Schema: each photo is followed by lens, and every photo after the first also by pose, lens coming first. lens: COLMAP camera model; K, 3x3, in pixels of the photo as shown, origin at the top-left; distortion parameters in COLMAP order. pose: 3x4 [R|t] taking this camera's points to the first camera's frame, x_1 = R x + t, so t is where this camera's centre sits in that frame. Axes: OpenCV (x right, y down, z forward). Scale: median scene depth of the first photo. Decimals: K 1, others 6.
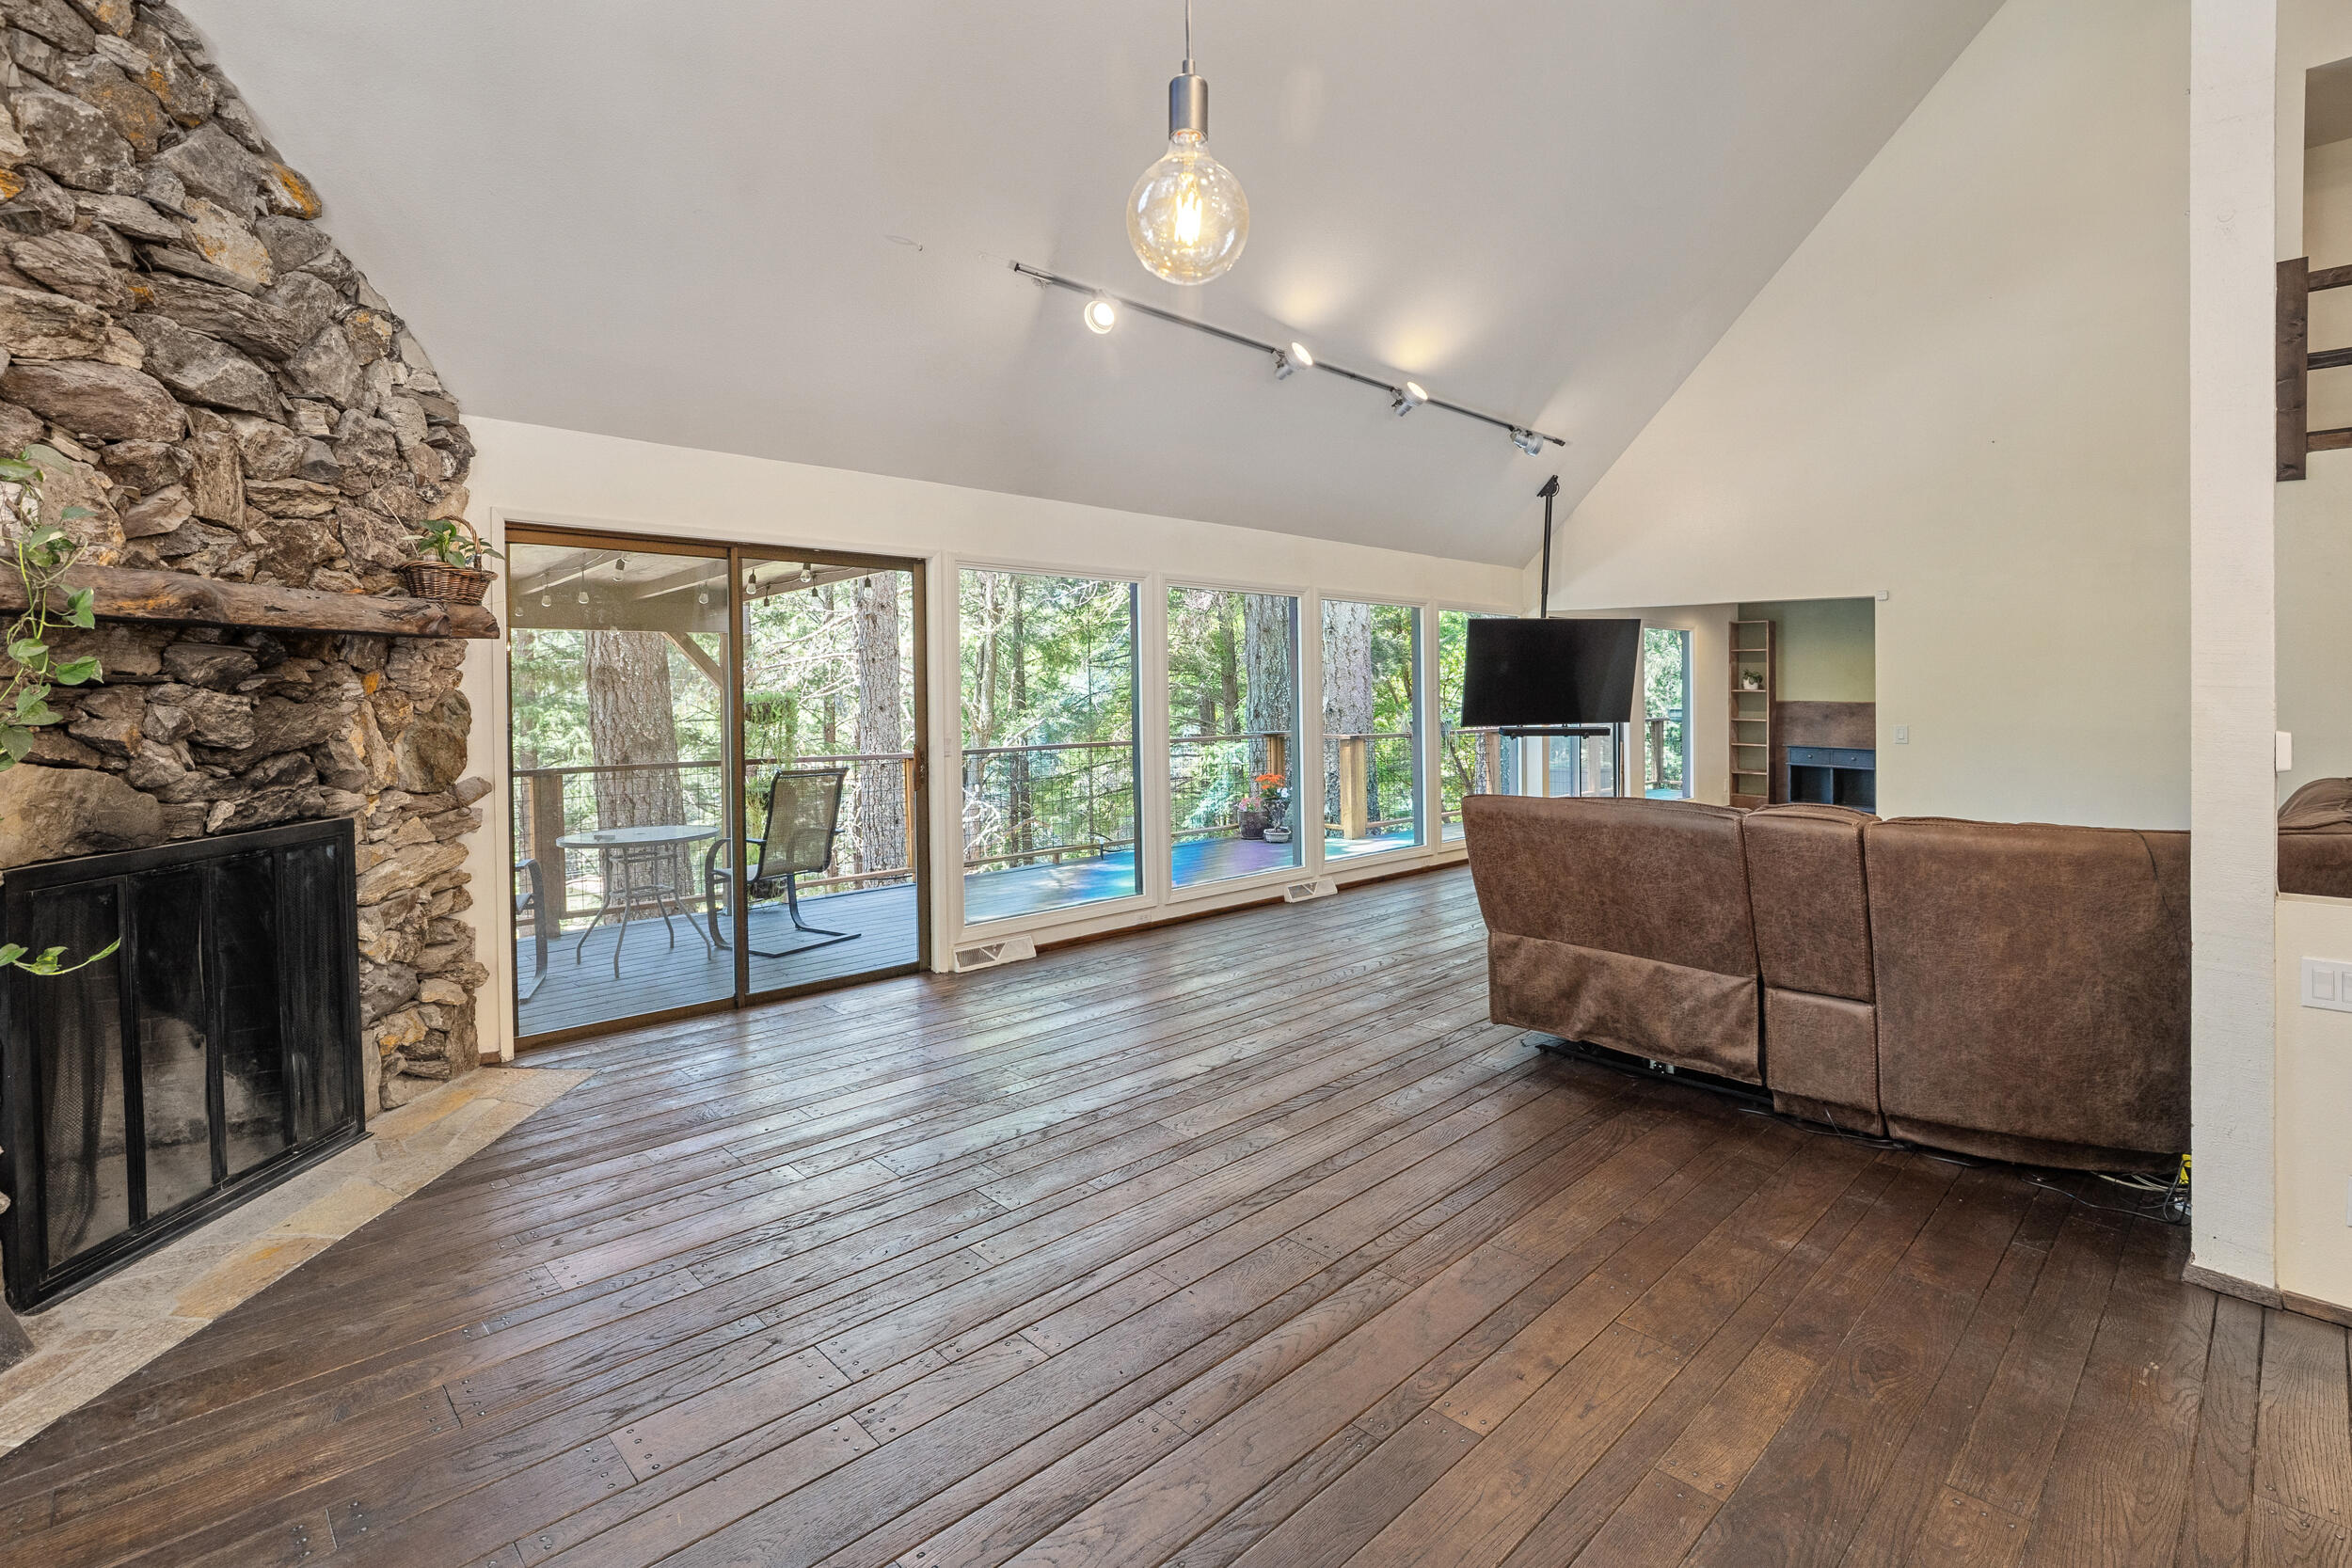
lens RADIAL K [[1093.3, 0, 1207.8], [0, 1093.3, 701.8], [0, 0, 1]] dist [-0.017922, 0.003813]
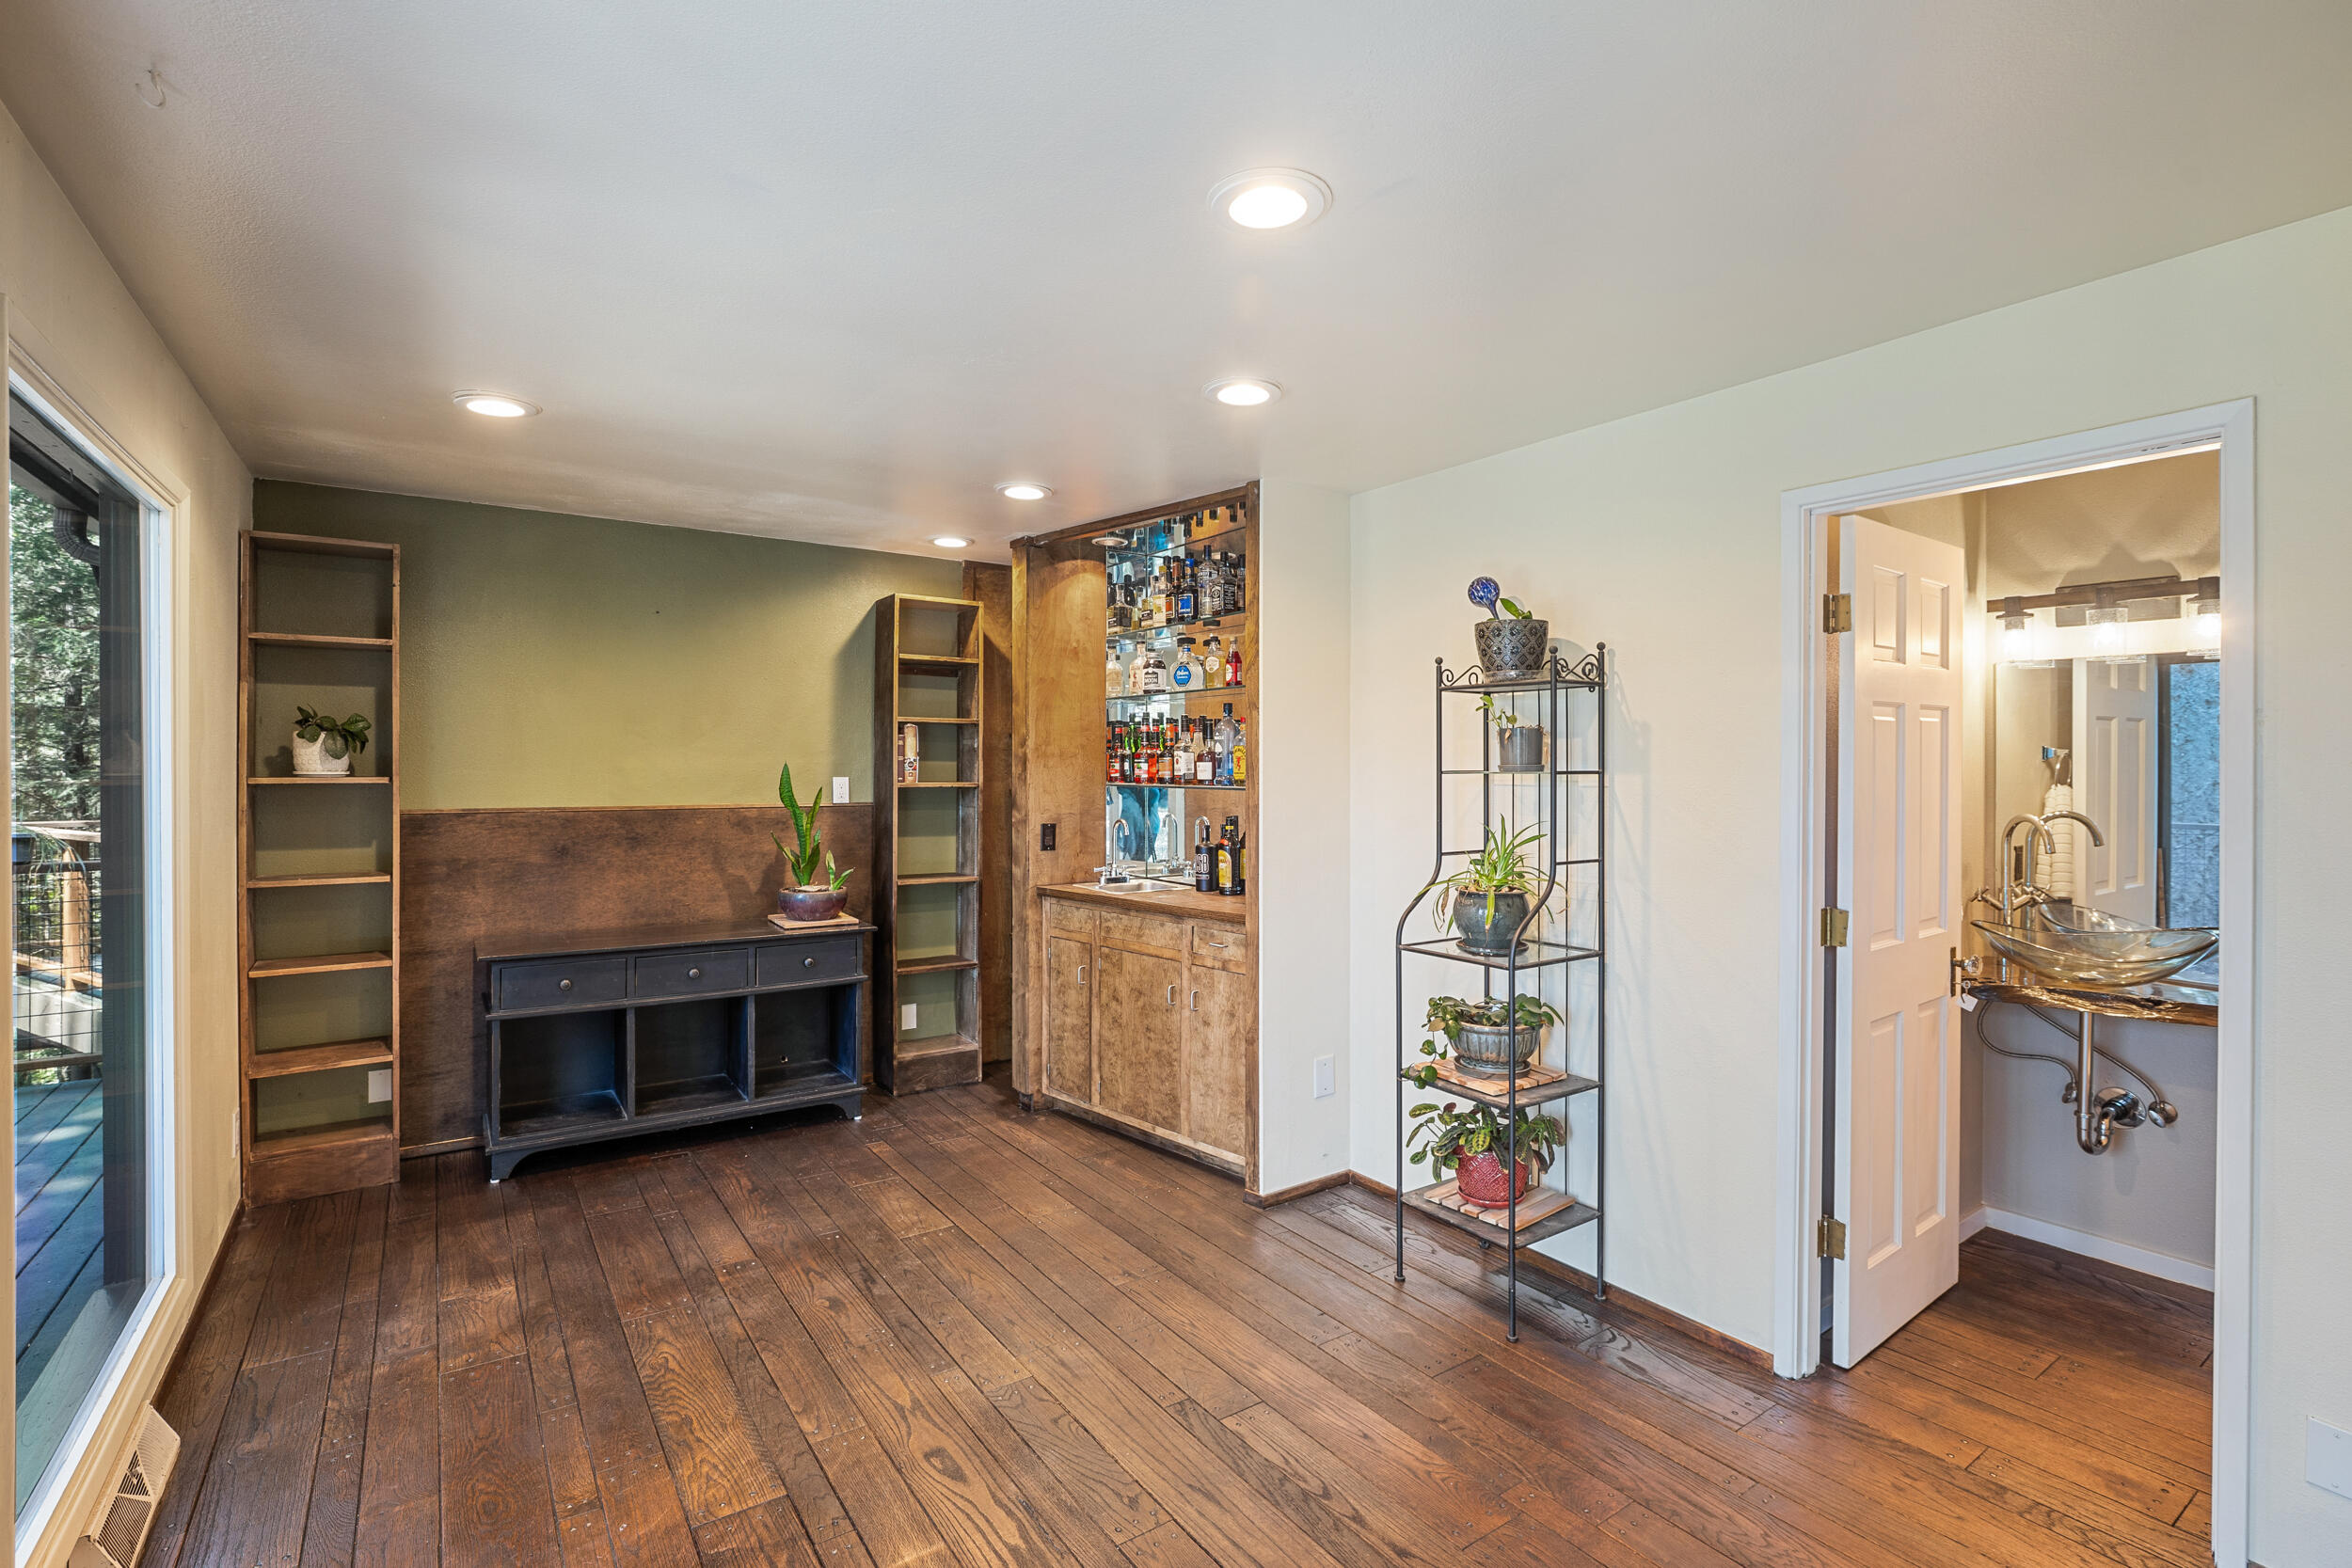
lens RADIAL K [[1093.3, 0, 1197.8], [0, 1093.3, 773.3], [0, 0, 1]] dist [-0.017922, 0.003813]
pose [[0.150334, -0.011619, 0.988567, 0.801574], [0.012273, 0.999876, 0.009885, -0.039747], [-0.988559, 0.010647, 0.150458, 2.379983]]
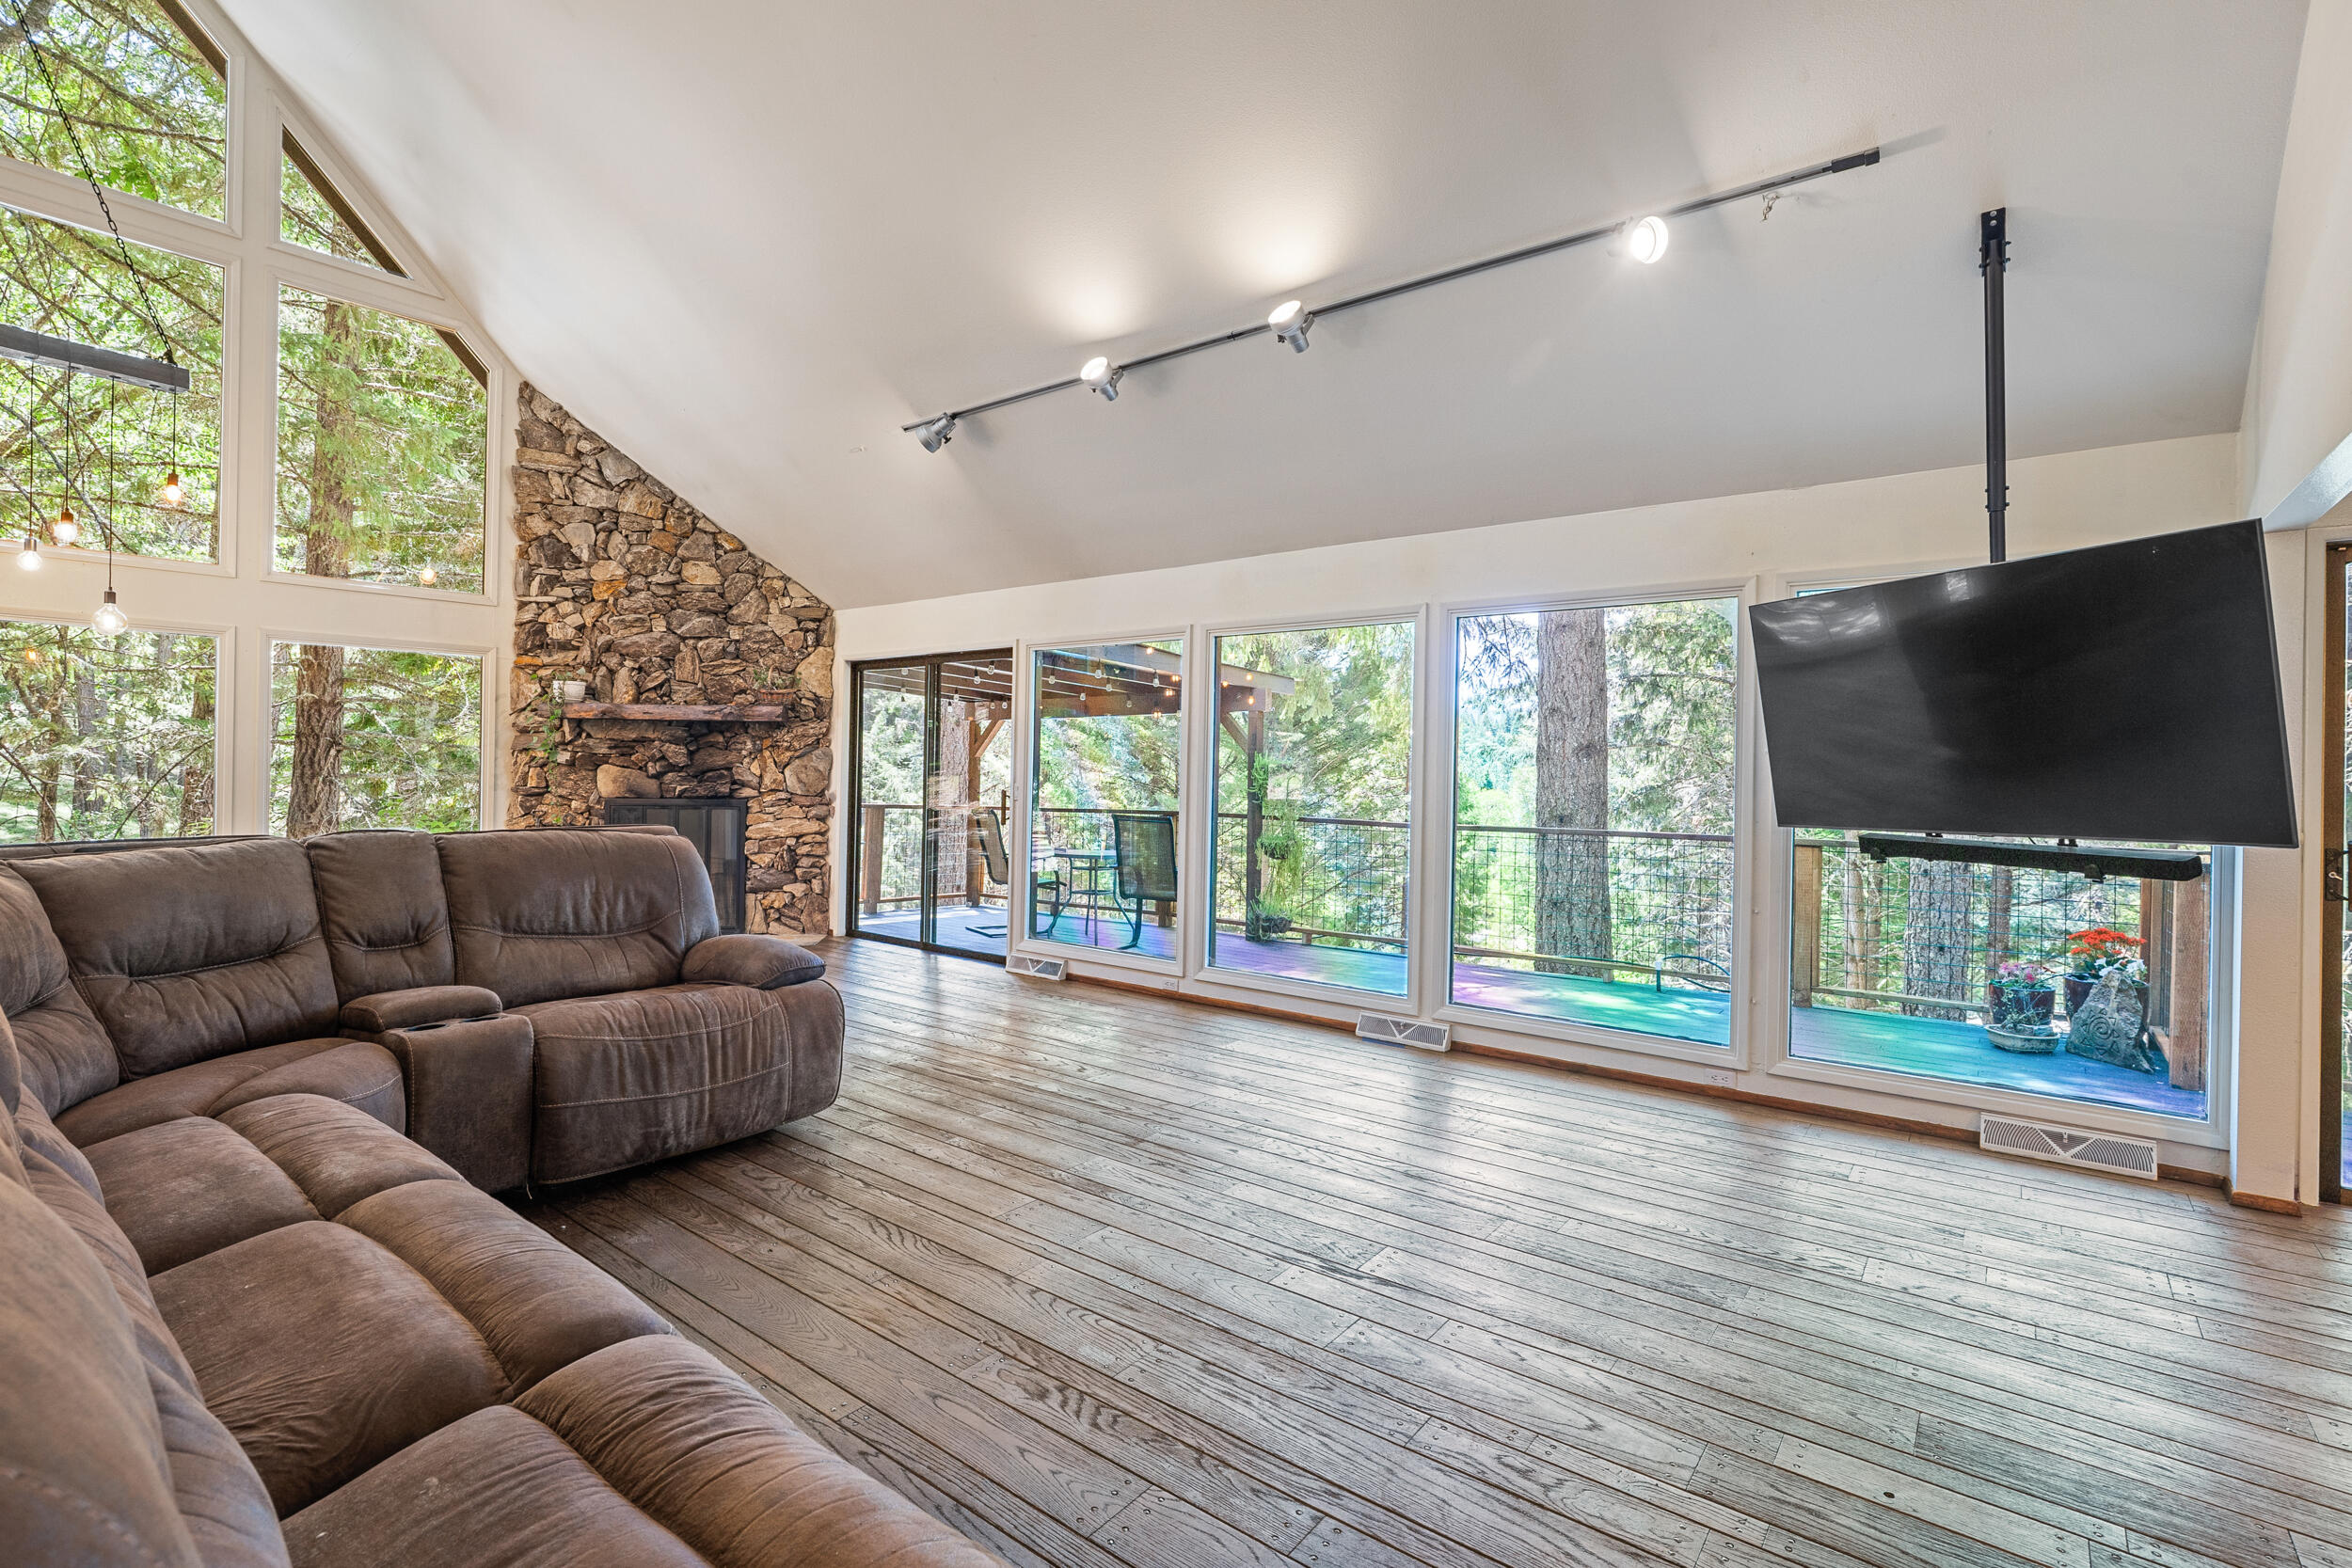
lens RADIAL K [[1093.3, 0, 1180.6], [0, 1093.3, 768.0], [0, 0, 1]] dist [-0.017922, 0.003813]
pose [[0.127591, 0.002402, -0.991824, 1.530342], [-0.030616, 0.999530, -0.001517, 0.012083], [0.991354, 0.030559, 0.127605, 1.499532]]
